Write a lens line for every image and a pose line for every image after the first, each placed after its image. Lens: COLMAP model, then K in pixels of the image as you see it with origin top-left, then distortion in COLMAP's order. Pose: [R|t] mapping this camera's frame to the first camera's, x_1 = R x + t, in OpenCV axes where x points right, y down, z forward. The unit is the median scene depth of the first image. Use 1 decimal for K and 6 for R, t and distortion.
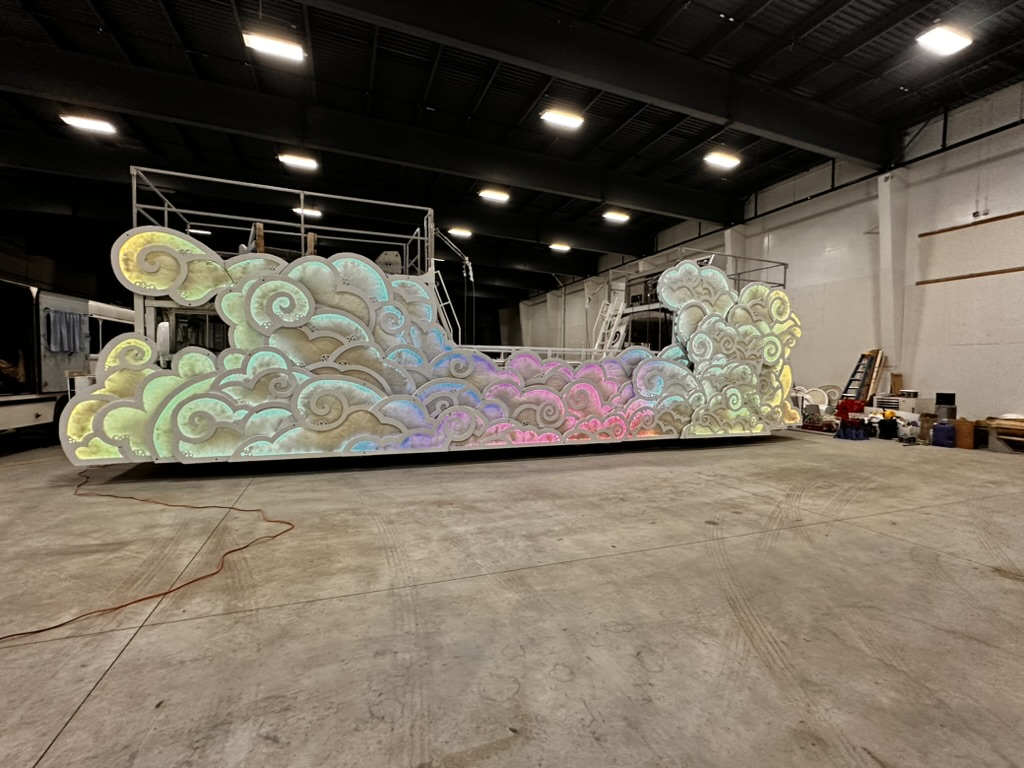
lens RADIAL K [[439.5, 0, 509.1], [0, 439.5, 390.2], [0, 0, 1]] dist [-0.006346, 0.000300]
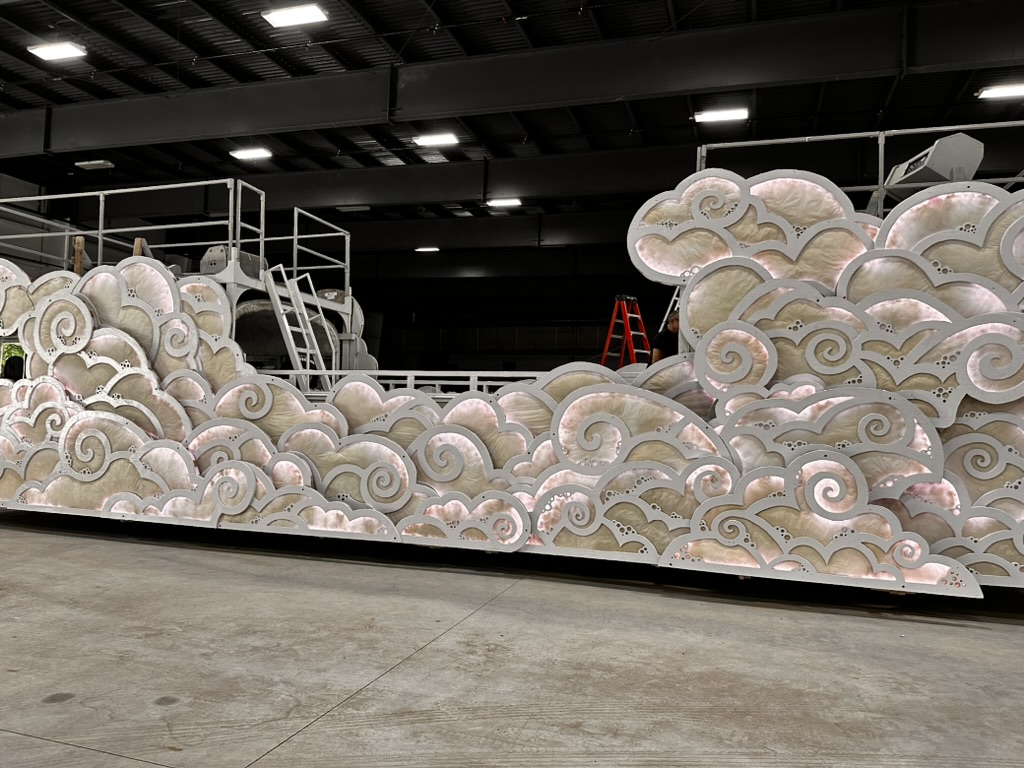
lens RADIAL K [[714.6, 0, 532.7], [0, 714.6, 369.1], [0, 0, 1]] dist [0.037426, -0.033921]
pose [[0.787958, -0.030550, -0.614971, 0.823586], [-0.043837, 0.993450, -0.105520, -0.005570], [0.614167, 0.110104, 0.781458, 0.375721]]
